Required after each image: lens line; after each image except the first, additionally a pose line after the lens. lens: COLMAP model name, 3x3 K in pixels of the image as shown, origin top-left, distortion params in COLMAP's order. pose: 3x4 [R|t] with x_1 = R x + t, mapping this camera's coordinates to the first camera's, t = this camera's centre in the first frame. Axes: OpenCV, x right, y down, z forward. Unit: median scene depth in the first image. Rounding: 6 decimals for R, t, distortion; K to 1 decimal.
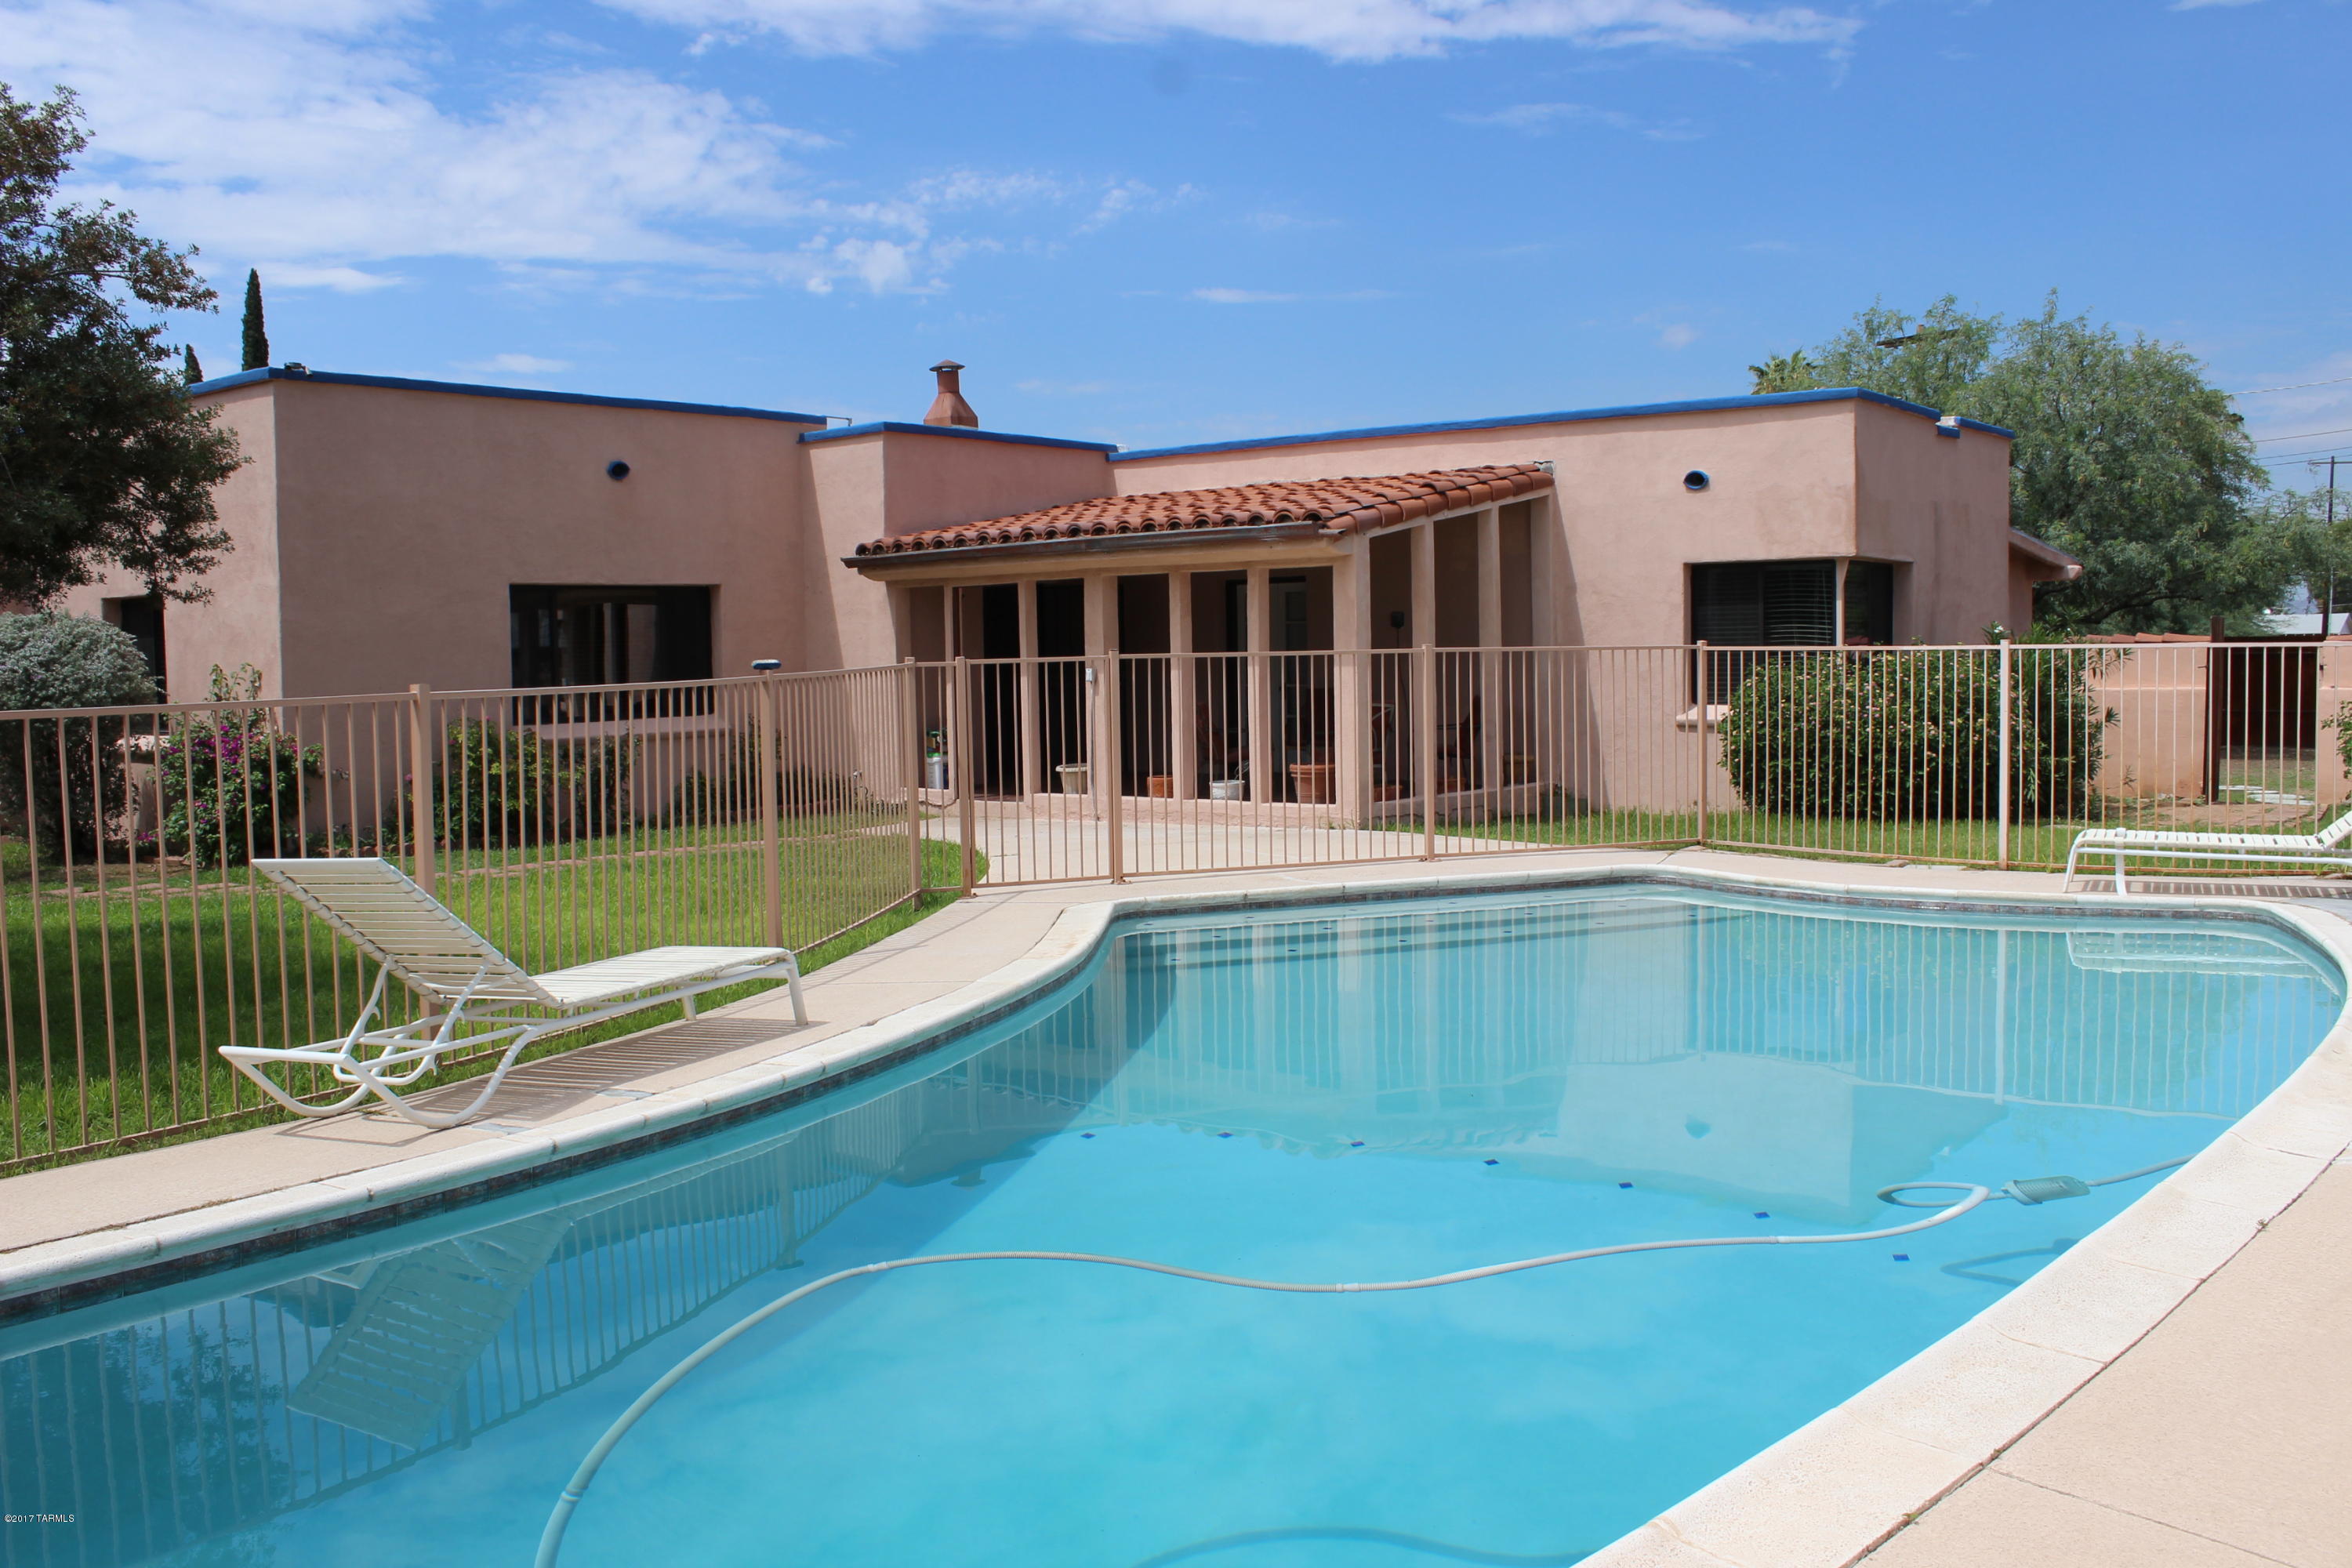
lens RADIAL K [[1950.1, 0, 1176.0], [0, 1950.1, 784.0], [0, 0, 1]] dist [-0.165858, 0.149324]
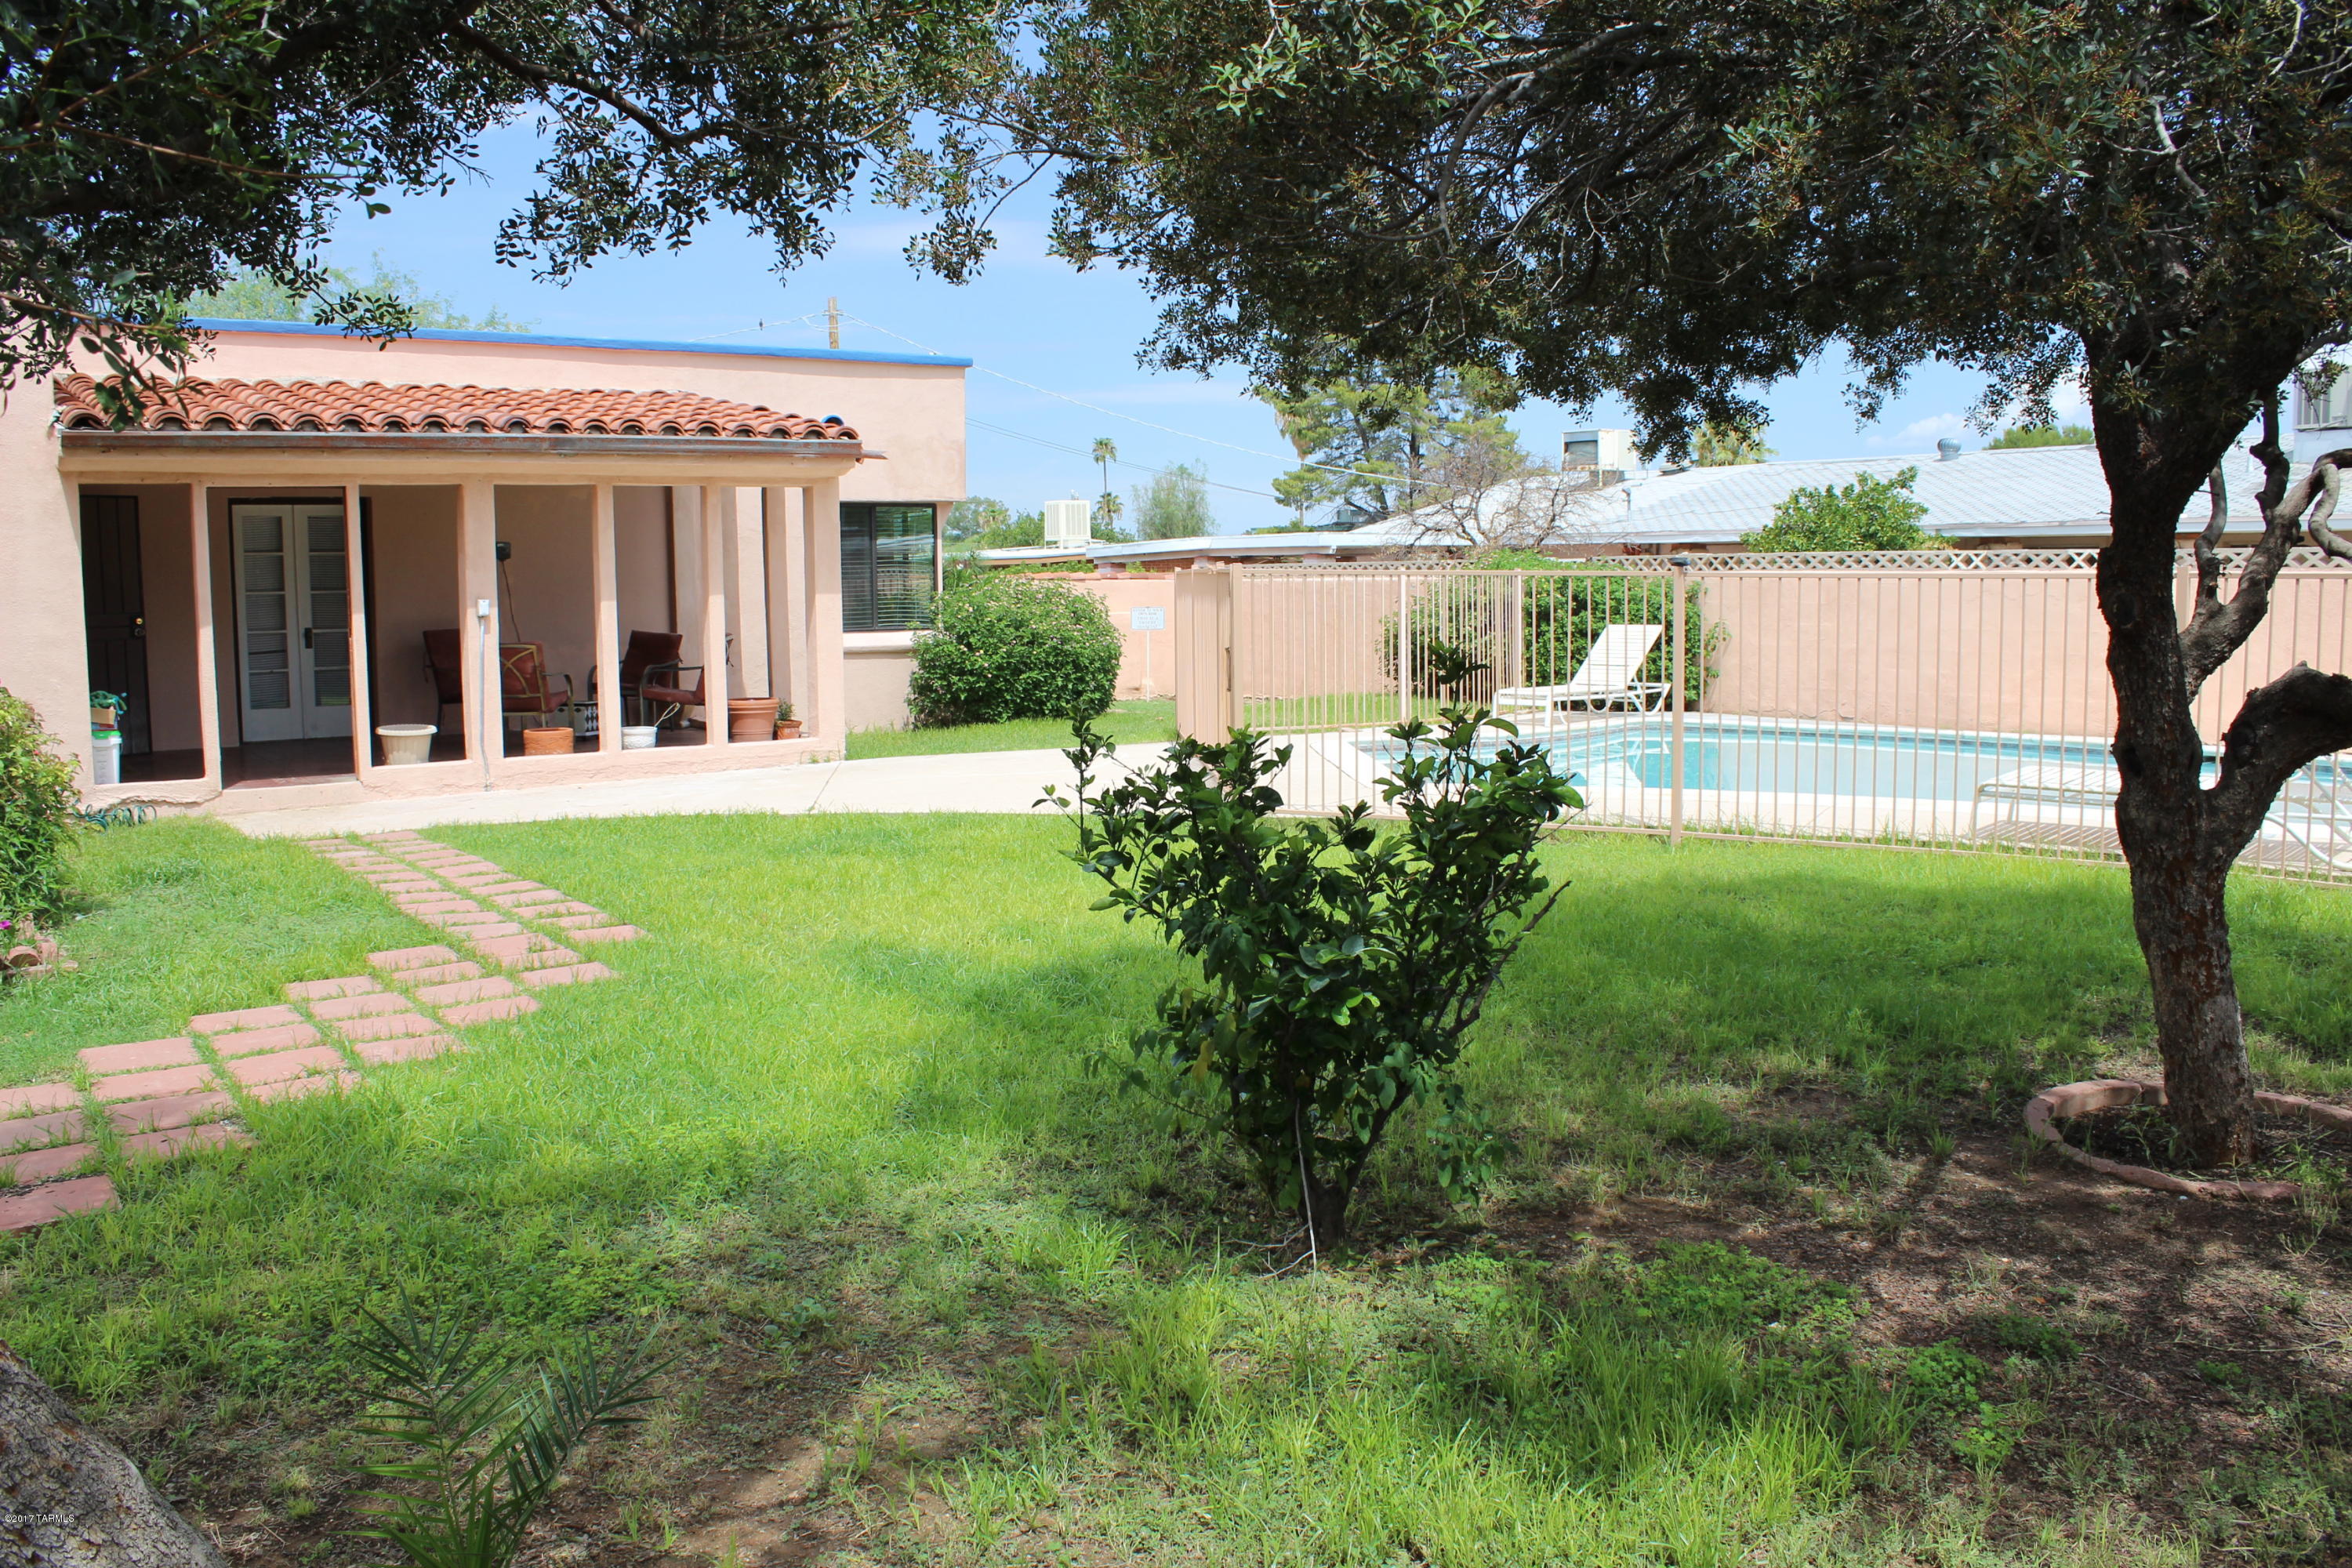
lens RADIAL K [[1950.1, 0, 1176.0], [0, 1950.1, 784.0], [0, 0, 1]] dist [-0.165858, 0.149324]
pose [[0.292031, -0.084188, 0.952696, -0.708235], [0.072185, 0.995217, 0.065818, -0.015319], [-0.953681, 0.049550, 0.296712, 0.503816]]
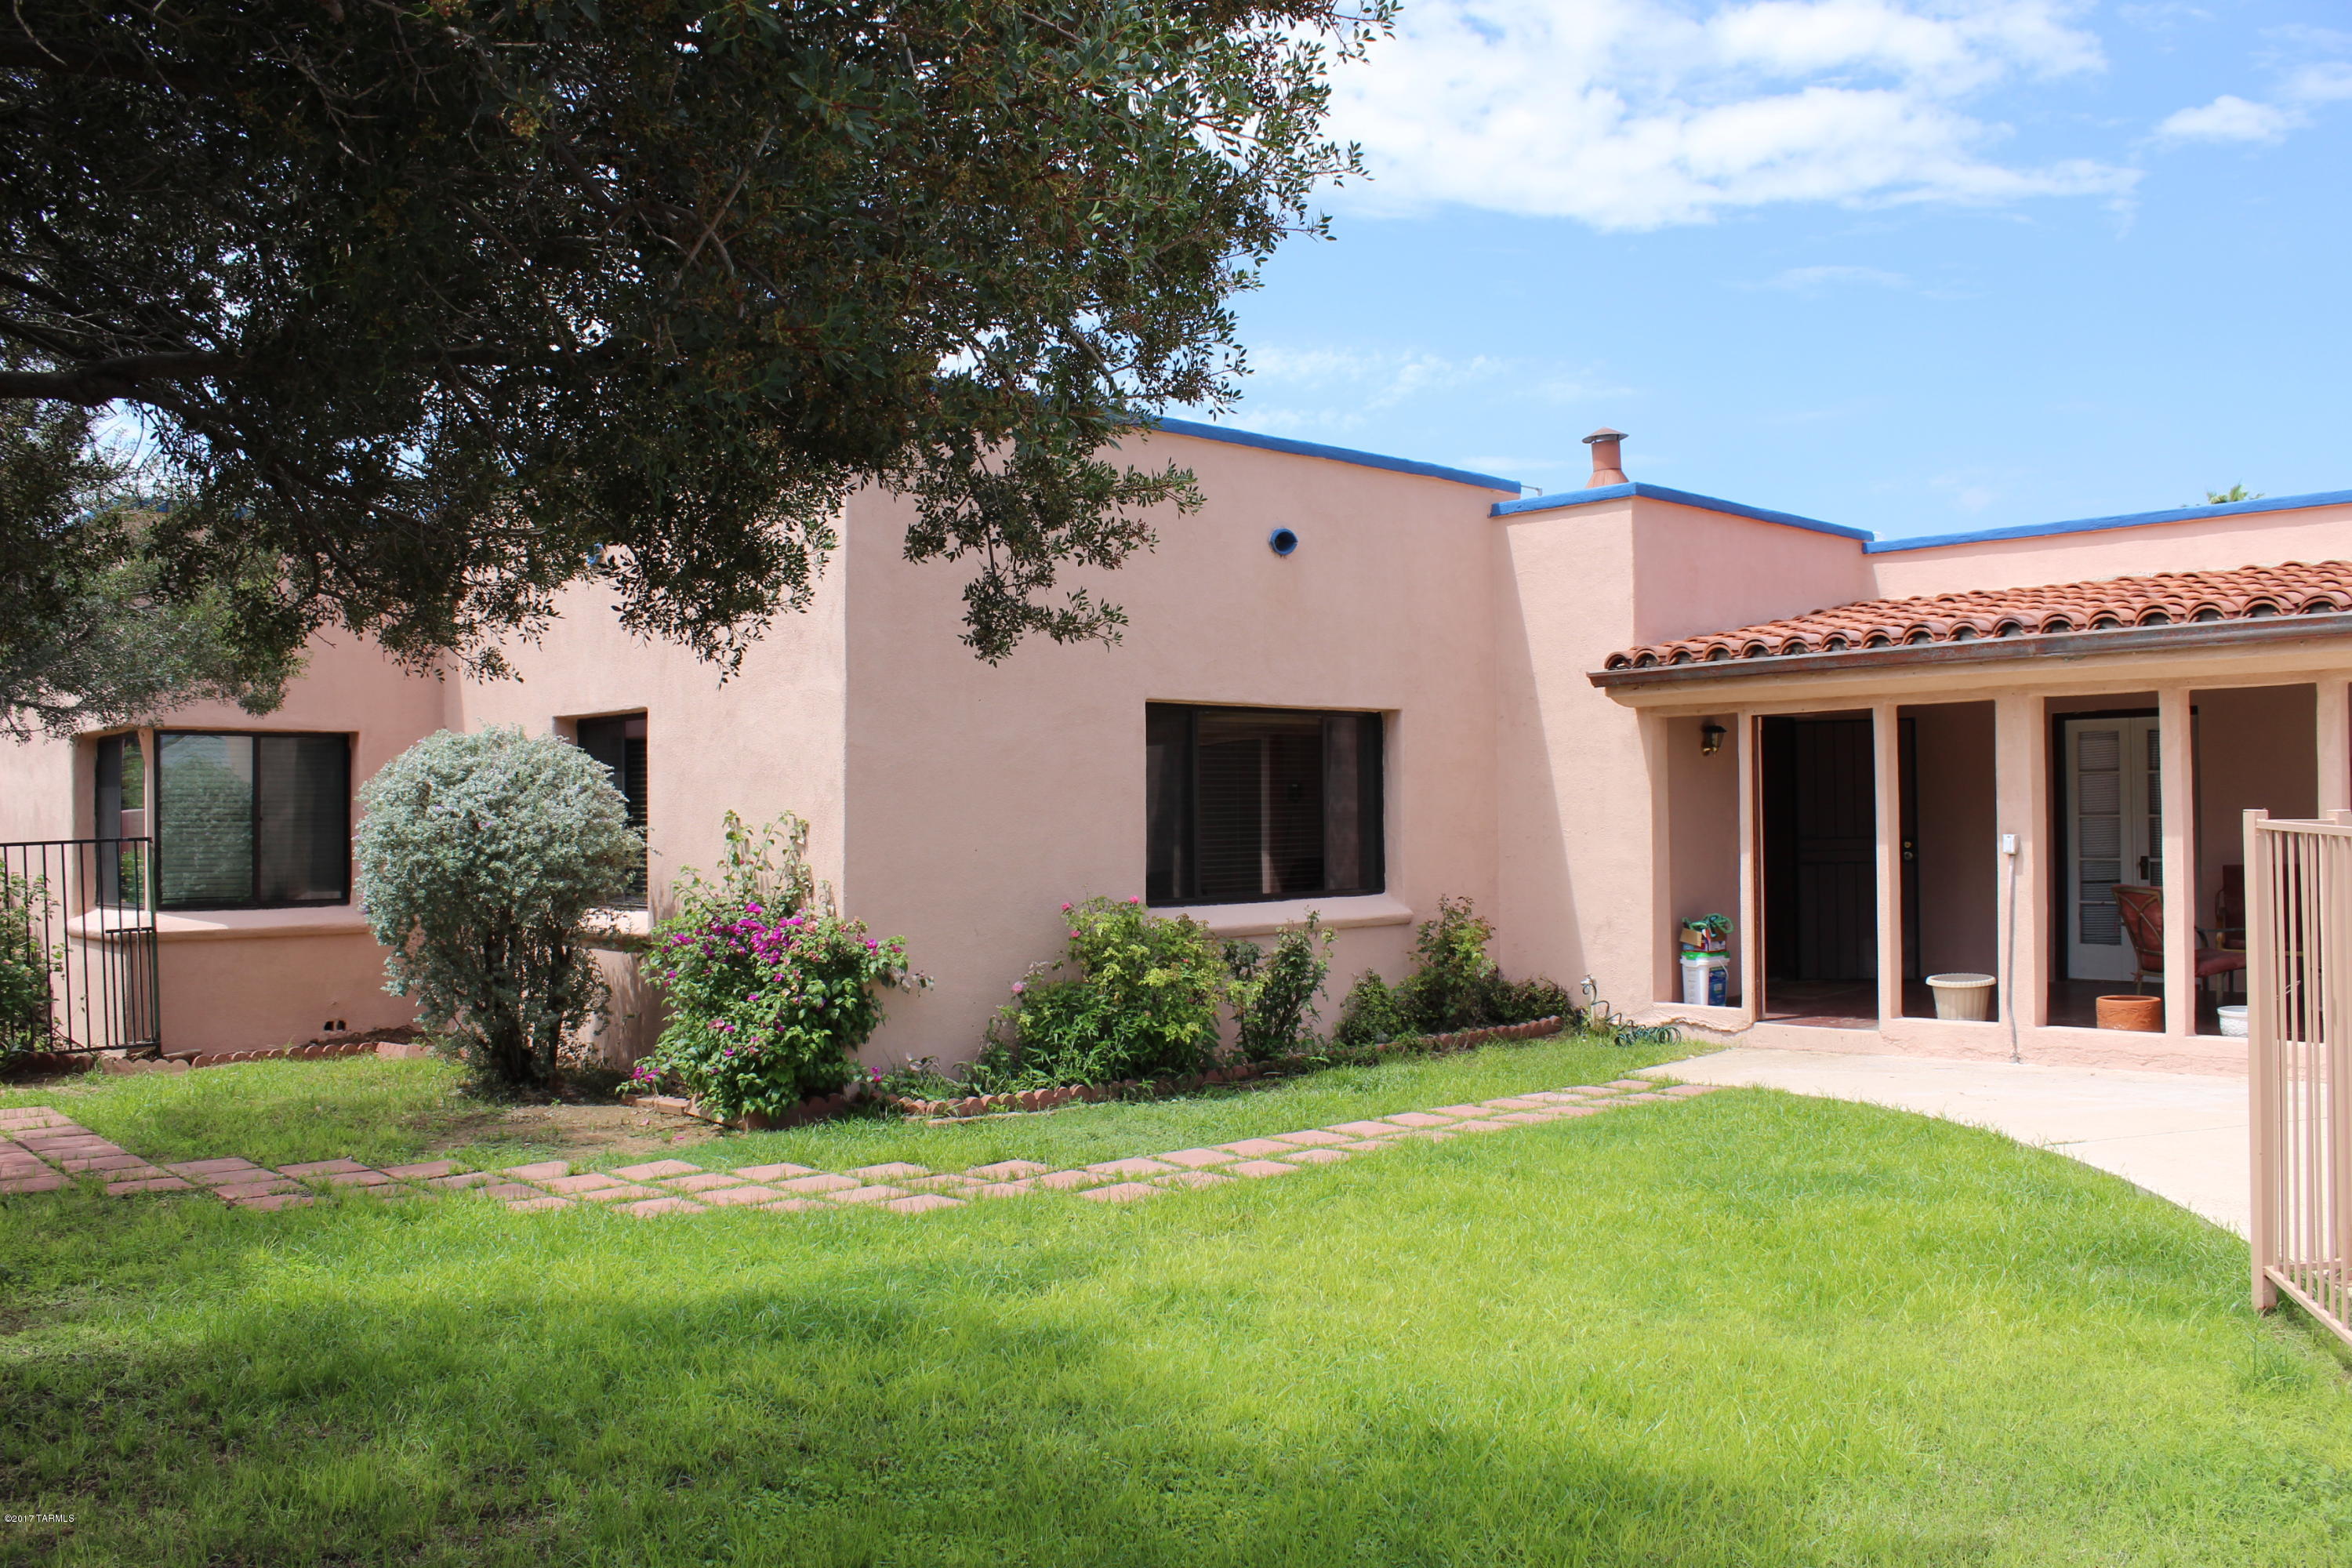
lens RADIAL K [[1950.1, 0, 1176.0], [0, 1950.1, 784.0], [0, 0, 1]] dist [-0.165858, 0.149324]
pose [[0.989281, 0.006443, -0.145879, -0.232057], [-0.018746, 0.996363, -0.083126, -0.016921], [0.144813, 0.084969, 0.985804, 0.315108]]
